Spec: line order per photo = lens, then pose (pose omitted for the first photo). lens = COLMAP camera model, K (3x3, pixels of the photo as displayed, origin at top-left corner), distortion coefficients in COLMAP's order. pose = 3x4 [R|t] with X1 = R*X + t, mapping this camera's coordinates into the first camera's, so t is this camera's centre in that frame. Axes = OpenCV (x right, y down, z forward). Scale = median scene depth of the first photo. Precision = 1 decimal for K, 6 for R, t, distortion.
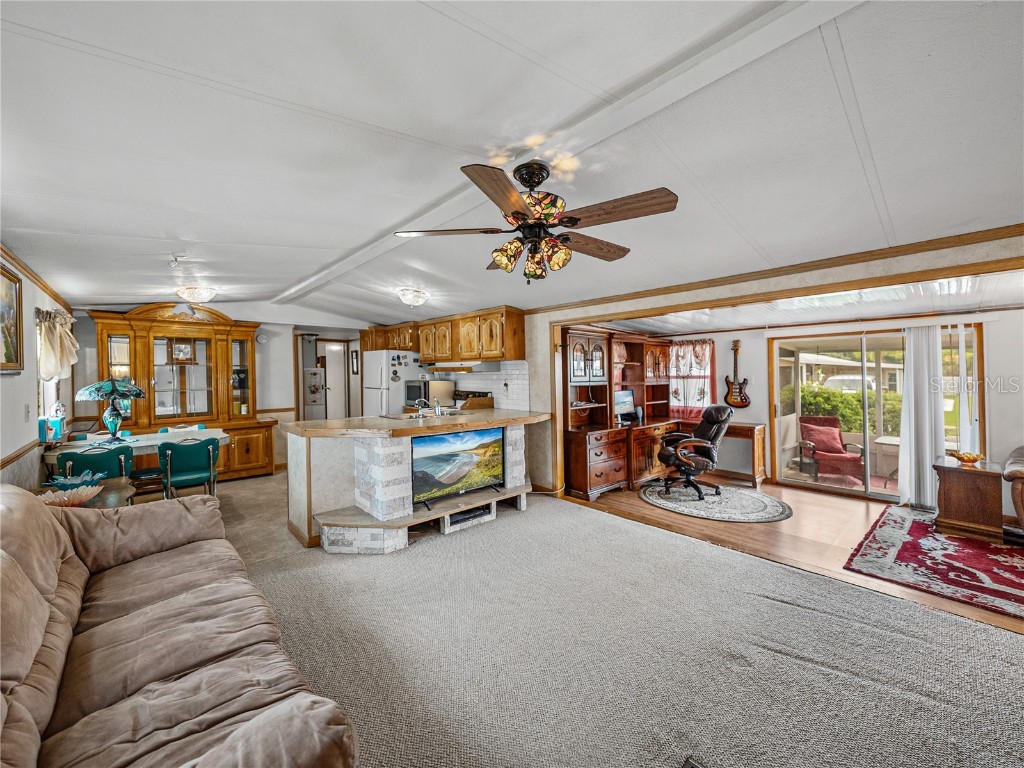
lens RADIAL K [[404.3, 0, 512.8], [0, 404.3, 361.3], [0, 0, 1]] dist [-0.002658, -0.000182]
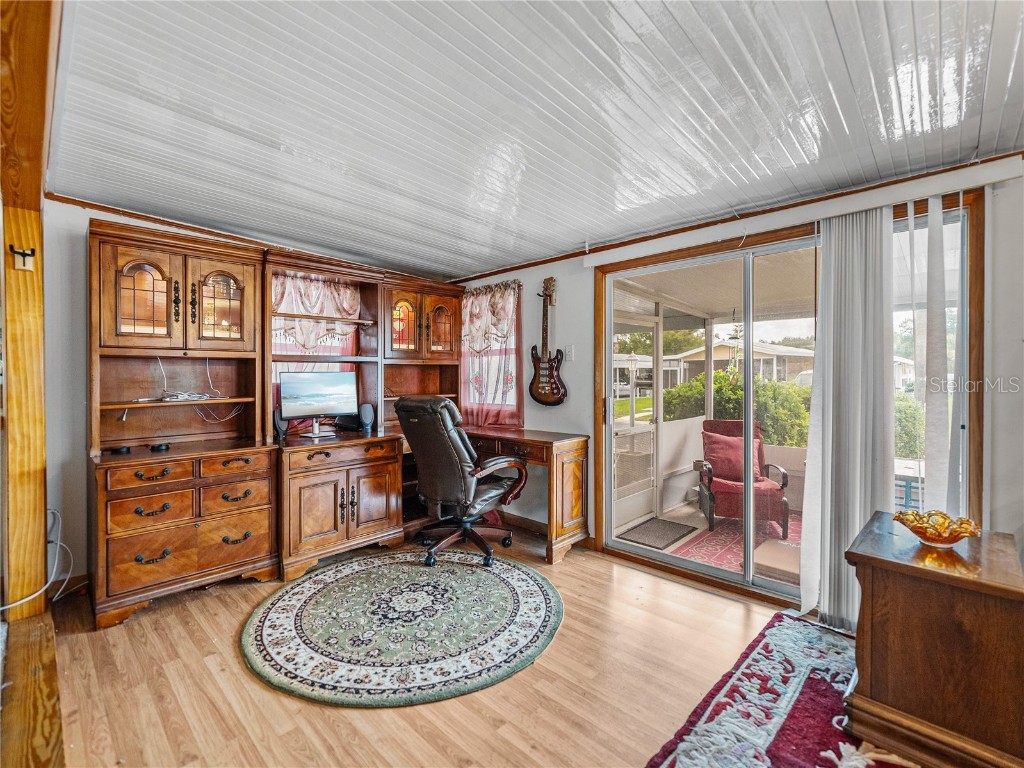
lens RADIAL K [[460.5, 0, 507.1], [0, 460.5, 372.3], [0, 0, 1]] dist [0.000640, -0.000099]
pose [[0.997906, -0.000604, 0.064680, 0.507486], [-0.001280, 0.999576, 0.029081, 0.058412], [-0.064671, -0.029103, 0.997482, 0.434796]]
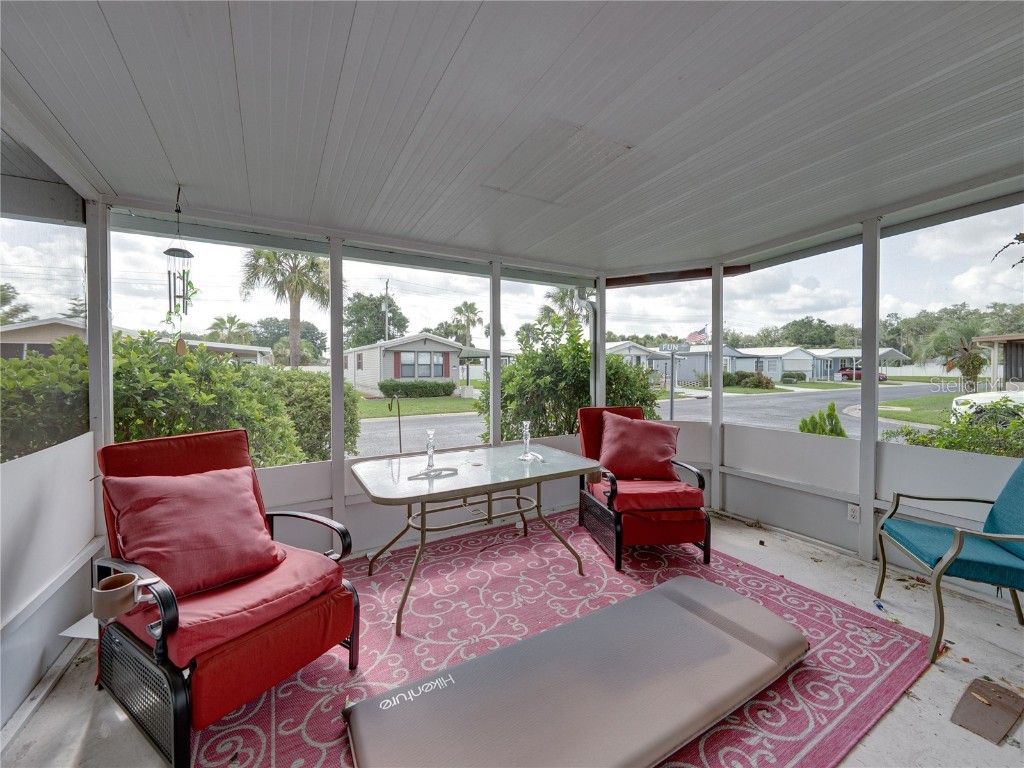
lens RADIAL K [[406.1, 0, 513.4], [0, 406.1, 375.2], [0, 0, 1]] dist [-0.000342, 0.000023]
pose [[0.206543, -0.019458, 0.978244, 0.742800], [-0.028020, 0.999275, 0.025792, 0.114048], [-0.978036, -0.032738, 0.205848, 1.005846]]
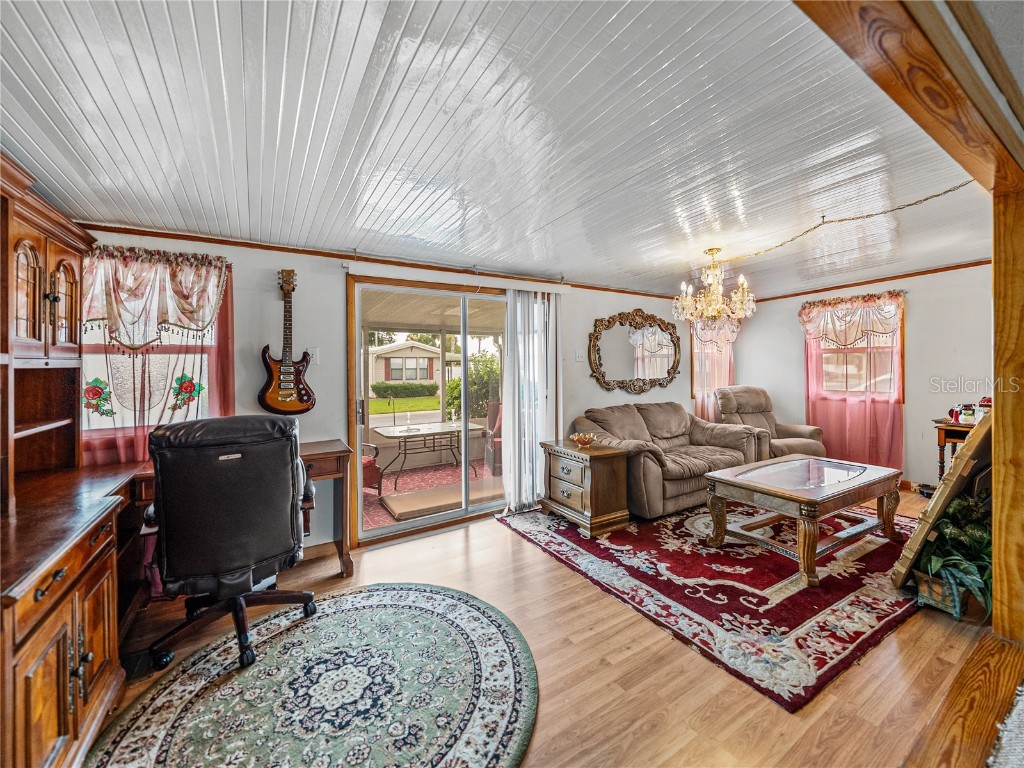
lens RADIAL K [[404.3, 0, 512.8], [0, 404.3, 361.3], [0, 0, 1]] dist [-0.002658, -0.000182]
pose [[0.178967, 0.011057, 0.983793, 0.153004], [-0.025837, 0.999645, -0.006535, 0.053559], [-0.983516, -0.024249, 0.179189, 0.724180]]
